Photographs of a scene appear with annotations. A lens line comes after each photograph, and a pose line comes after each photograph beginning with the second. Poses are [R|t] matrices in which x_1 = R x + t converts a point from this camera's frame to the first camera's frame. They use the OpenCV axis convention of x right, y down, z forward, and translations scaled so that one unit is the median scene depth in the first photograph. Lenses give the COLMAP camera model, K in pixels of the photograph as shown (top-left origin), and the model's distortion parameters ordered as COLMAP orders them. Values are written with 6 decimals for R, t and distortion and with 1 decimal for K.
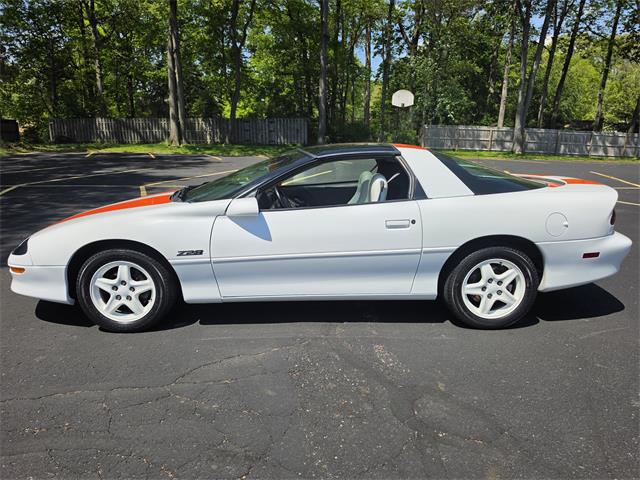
lens RADIAL K [[443.5, 0, 316.8], [0, 443.5, 241.5], [0, 0, 1]] dist [0.062162, -0.075659]
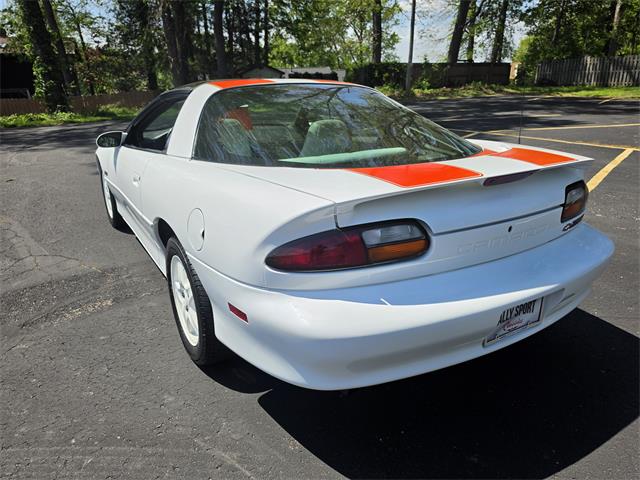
lens RADIAL K [[452.4, 0, 320.0], [0, 452.4, 240.0], [0, 0, 1]] dist [0.050073, -0.067884]
pose [[0.497461, 0.281379, -0.820584, 1.035559], [-0.190510, 0.958276, 0.213102, -0.167738], [0.846309, 0.050319, 0.530311, 0.797622]]
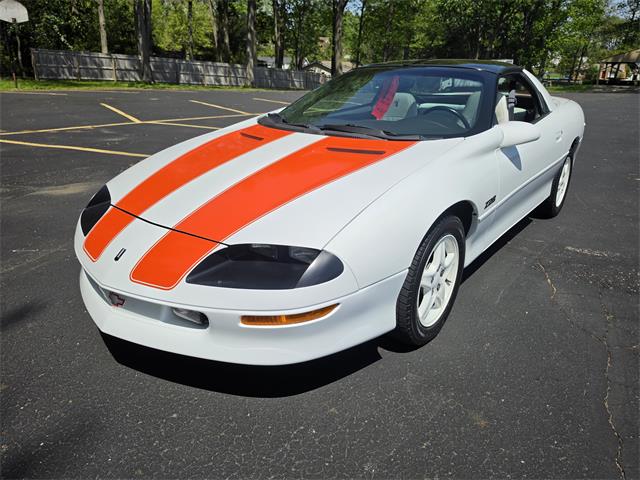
lens RADIAL K [[450.3, 0, 319.5], [0, 450.3, 229.7], [0, 0, 1]] dist [0.005986, -0.001877]
pose [[0.643093, -0.251359, 0.723360, -0.996430], [0.165380, 0.967892, 0.189302, -0.117613], [-0.747717, -0.002109, 0.664014, 0.666515]]
